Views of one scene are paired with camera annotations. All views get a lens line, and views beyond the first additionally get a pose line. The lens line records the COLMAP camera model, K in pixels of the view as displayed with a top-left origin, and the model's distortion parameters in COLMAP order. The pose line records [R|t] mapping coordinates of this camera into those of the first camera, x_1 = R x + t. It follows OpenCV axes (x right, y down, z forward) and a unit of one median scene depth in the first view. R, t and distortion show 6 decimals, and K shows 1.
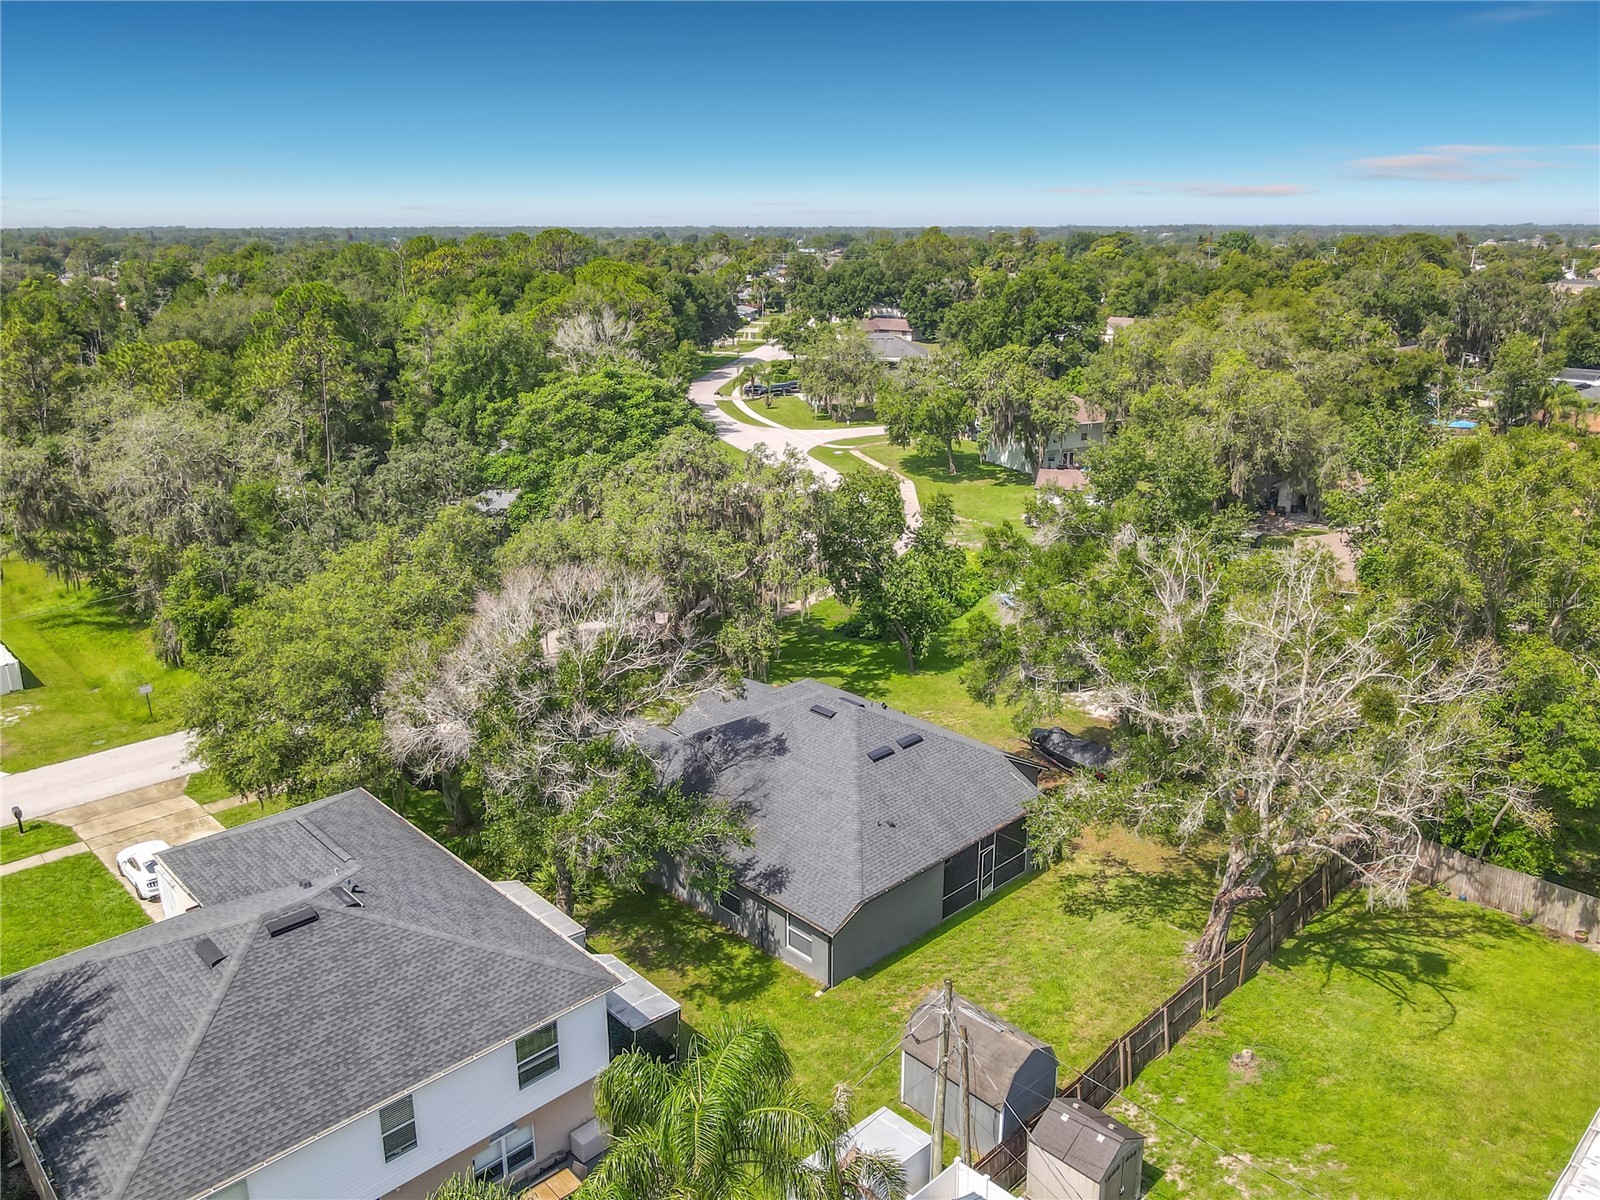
lens RADIAL K [[1257.8, 0, 828.5], [0, 1257.8, 570.6], [0, 0, 1]] dist [0.011799, 0.005227]
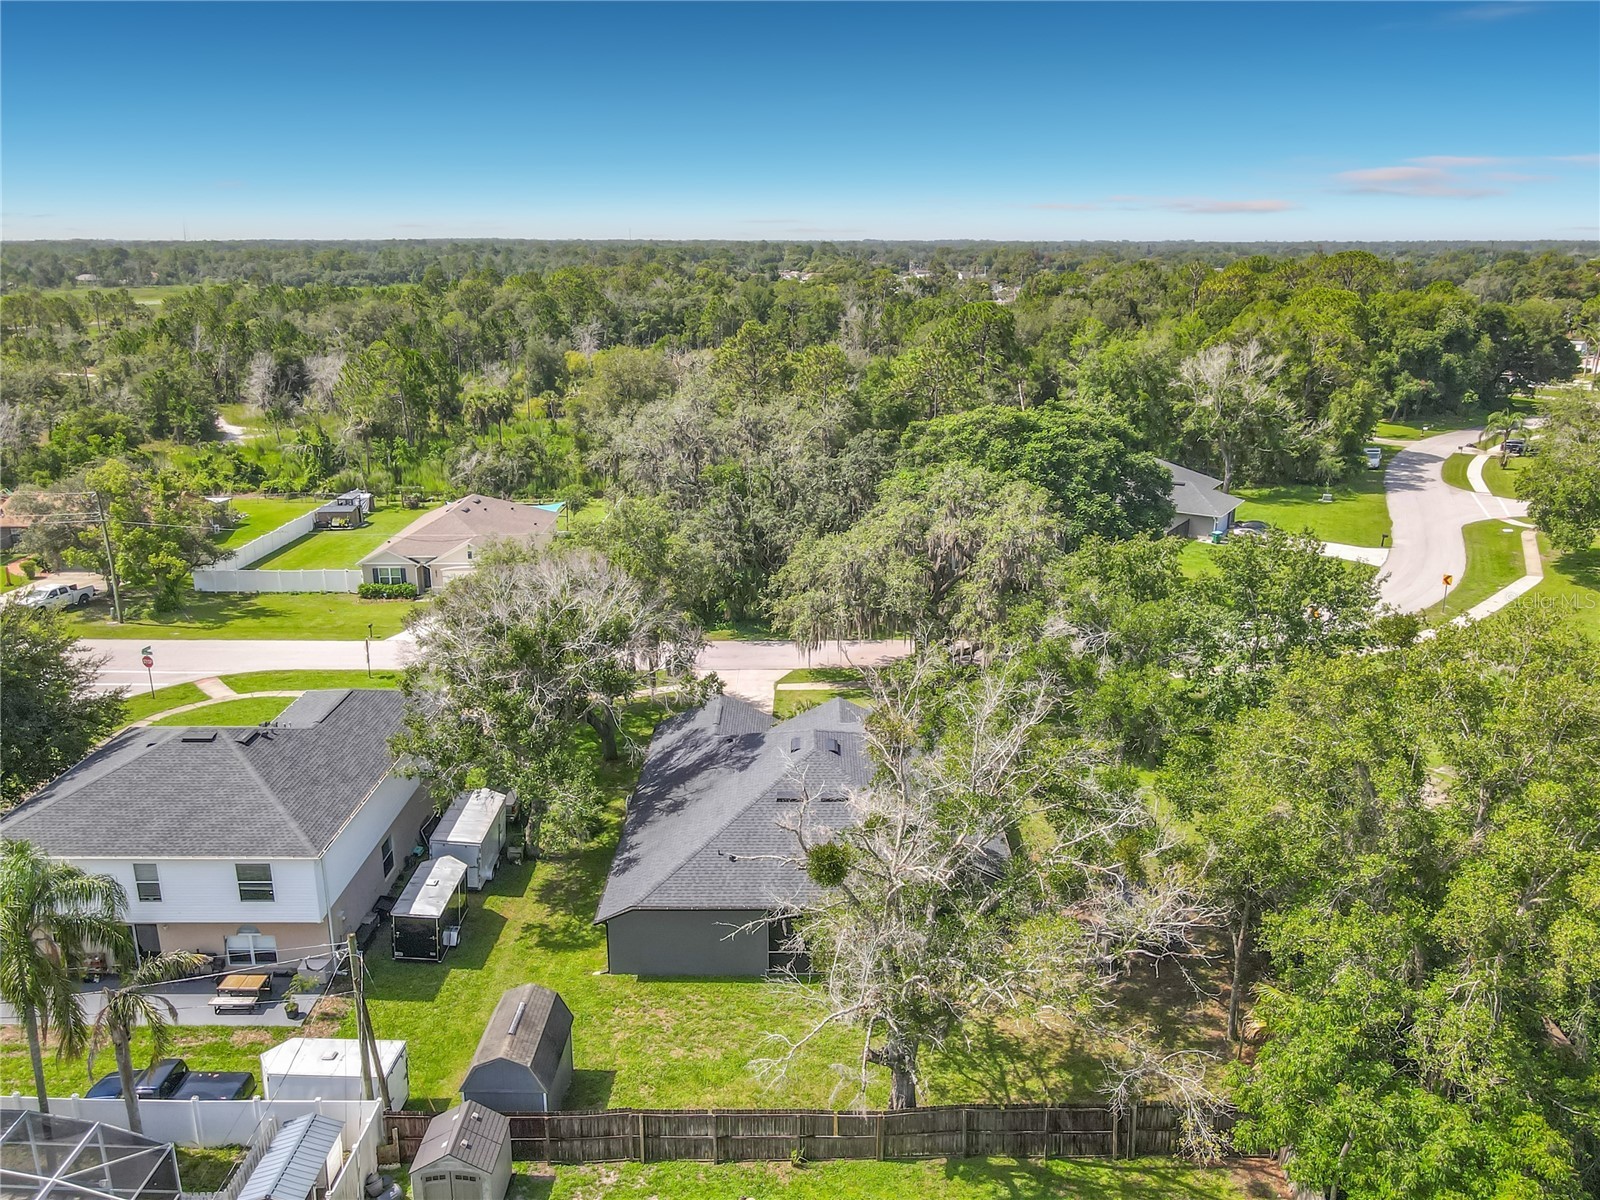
lens RADIAL K [[1257.8, 0, 828.5], [0, 1257.8, 570.6], [0, 0, 1]] dist [0.011799, 0.005227]
pose [[0.696798, 0.182641, -0.693624, 0.761553], [-0.189067, 0.979606, 0.068012, -0.111538], [0.691900, 0.083751, 0.717119, 0.292701]]
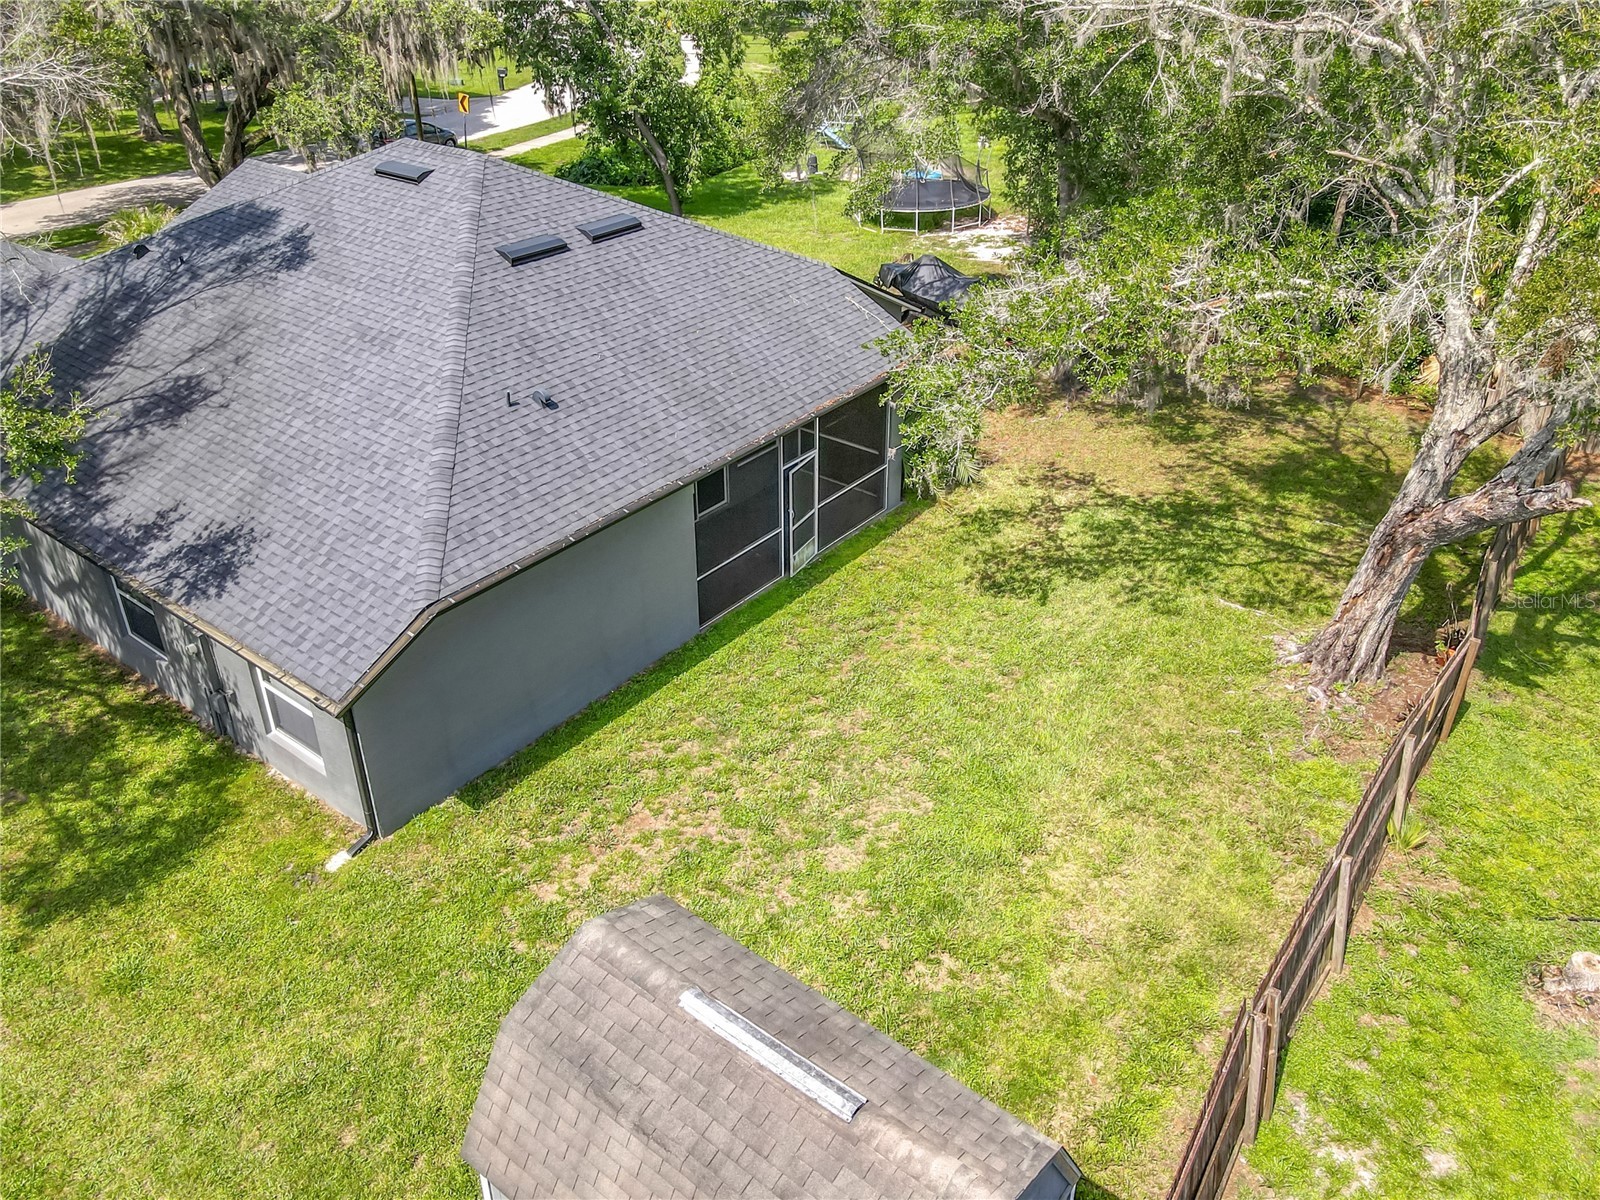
lens RADIAL K [[1188.4, 0, 790.2], [0, 1188.4, 593.2], [0, 0, 1]] dist [0.007958, 0.008257]
pose [[0.993115, -0.070838, 0.093299, 0.084286], [0.044023, 0.963754, 0.263134, 0.163207], [-0.108557, -0.257215, 0.960237, 0.618902]]
